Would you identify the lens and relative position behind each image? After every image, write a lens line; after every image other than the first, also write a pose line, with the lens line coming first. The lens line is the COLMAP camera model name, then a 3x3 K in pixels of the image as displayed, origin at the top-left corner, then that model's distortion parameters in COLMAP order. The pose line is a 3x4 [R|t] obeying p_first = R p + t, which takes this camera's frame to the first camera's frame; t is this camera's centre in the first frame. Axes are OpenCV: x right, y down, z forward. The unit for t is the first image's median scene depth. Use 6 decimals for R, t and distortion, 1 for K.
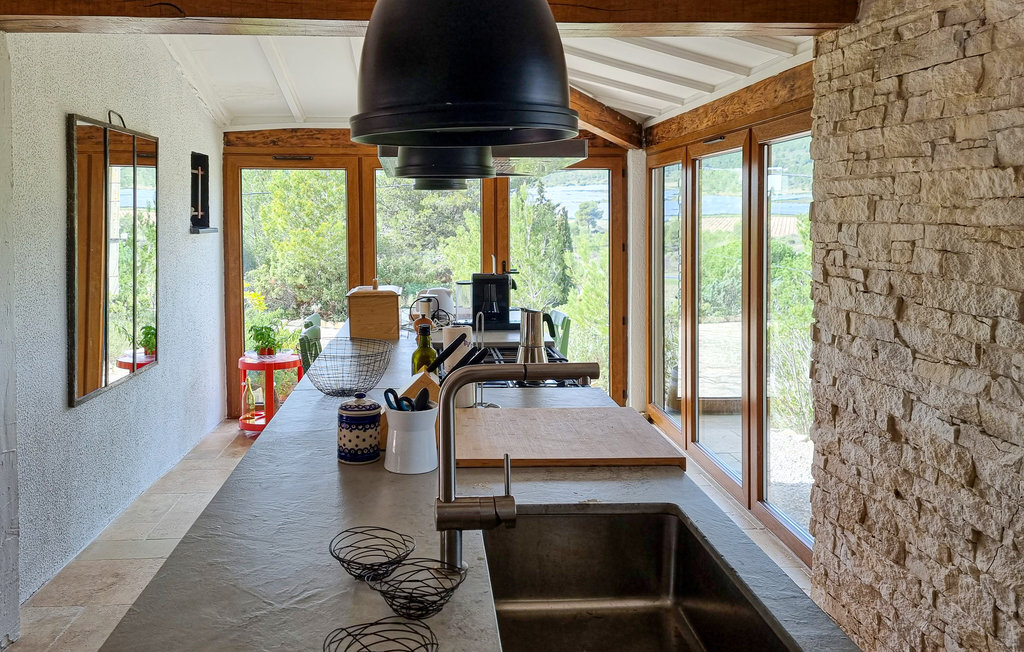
lens RADIAL K [[771.5, 0, 515.2], [0, 771.5, 252.4], [0, 0, 1]] dist [0.054668, -0.031596]
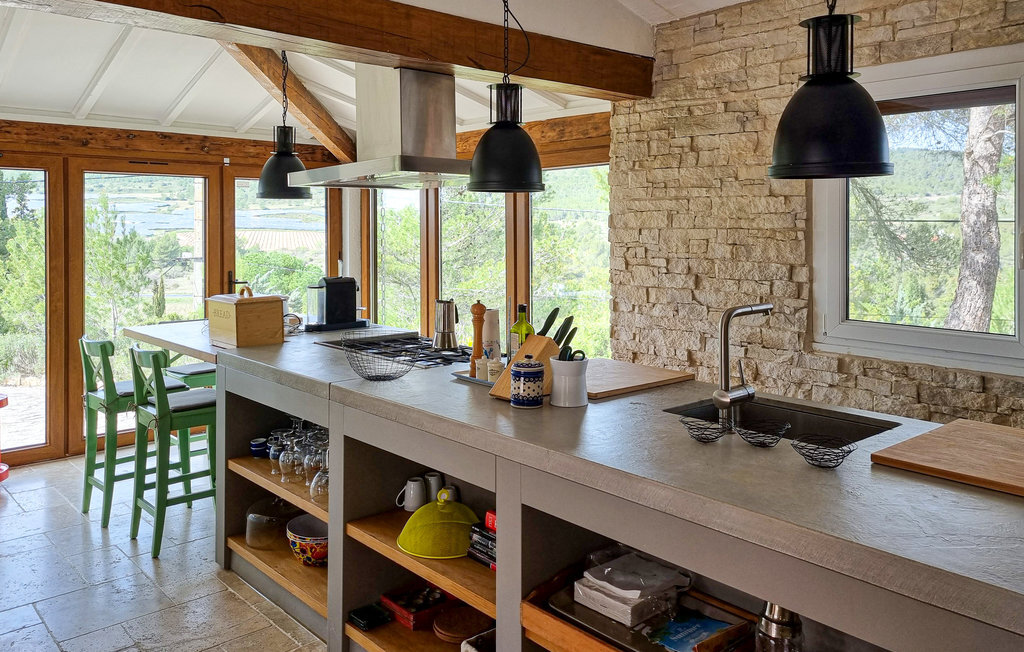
lens RADIAL K [[771.5, 0, 515.2], [0, 771.5, 252.4], [0, 0, 1]] dist [0.054668, -0.031596]
pose [[0.776120, -0.016573, 0.630368, -0.768524], [0.029701, 0.999506, -0.010290, 0.016568], [-0.629886, 0.026709, 0.776228, 0.000218]]
